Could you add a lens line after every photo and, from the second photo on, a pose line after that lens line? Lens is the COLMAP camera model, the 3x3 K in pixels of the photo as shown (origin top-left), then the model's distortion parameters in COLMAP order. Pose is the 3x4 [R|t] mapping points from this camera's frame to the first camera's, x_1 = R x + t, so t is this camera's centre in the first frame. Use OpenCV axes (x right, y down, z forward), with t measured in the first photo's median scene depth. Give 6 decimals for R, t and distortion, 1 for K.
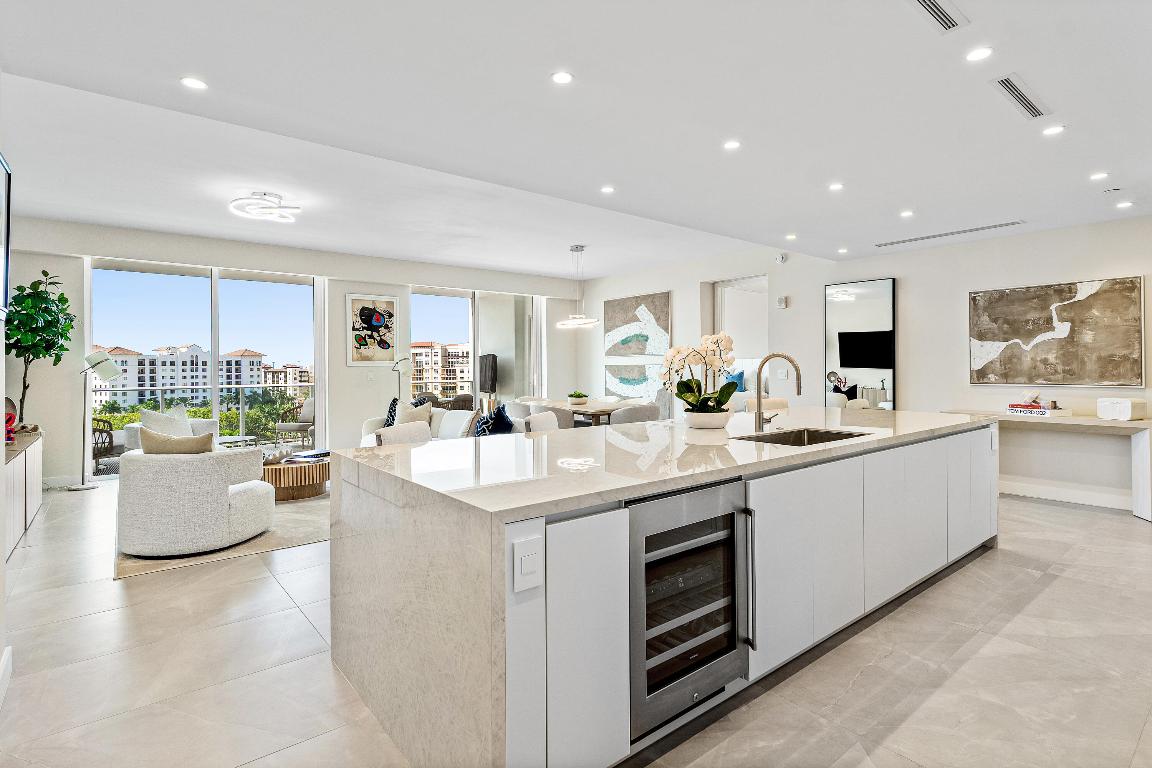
lens RADIAL K [[577.2, 0, 580.4], [0, 577.2, 371.3], [0, 0, 1]] dist [0.013794, -0.001869]
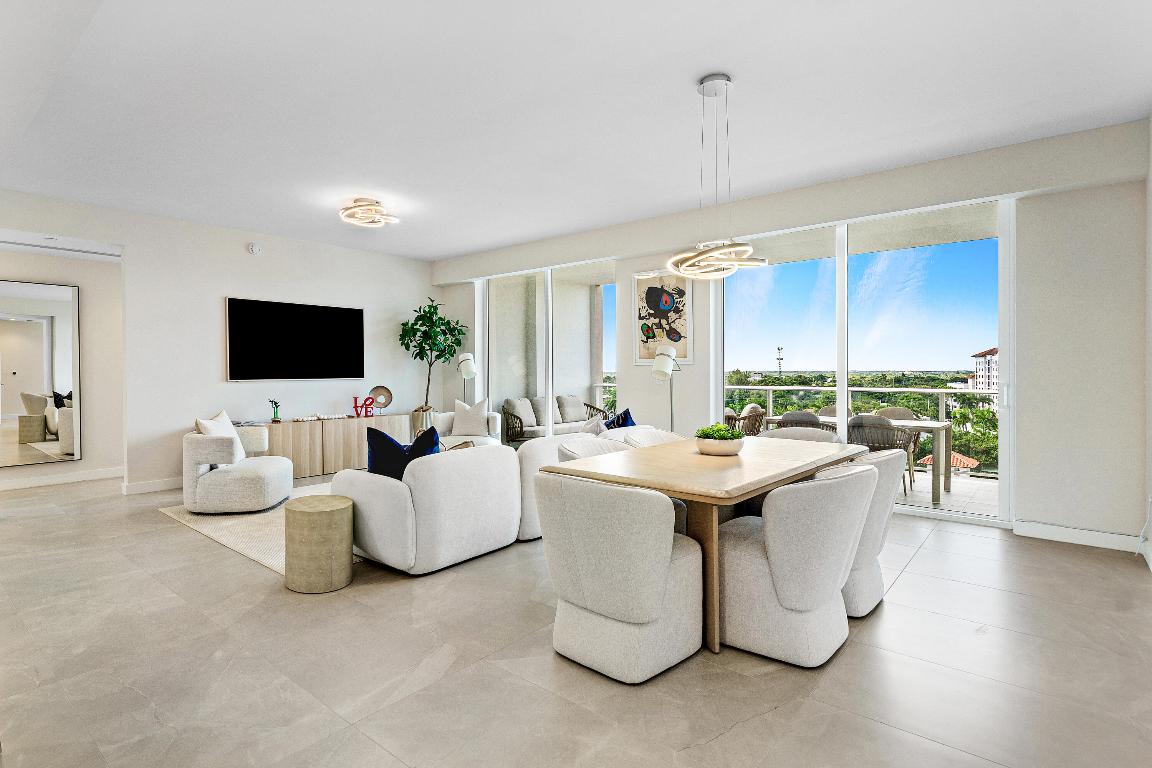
lens RADIAL K [[577.2, 0, 591.9], [0, 577.2, 373.7], [0, 0, 1]] dist [0.013794, -0.001869]
pose [[0.181656, 0.012978, -0.983277, 0.509011], [-0.007289, 0.999903, 0.011851, -0.007823], [0.983335, 0.005015, 0.181733, 1.088581]]
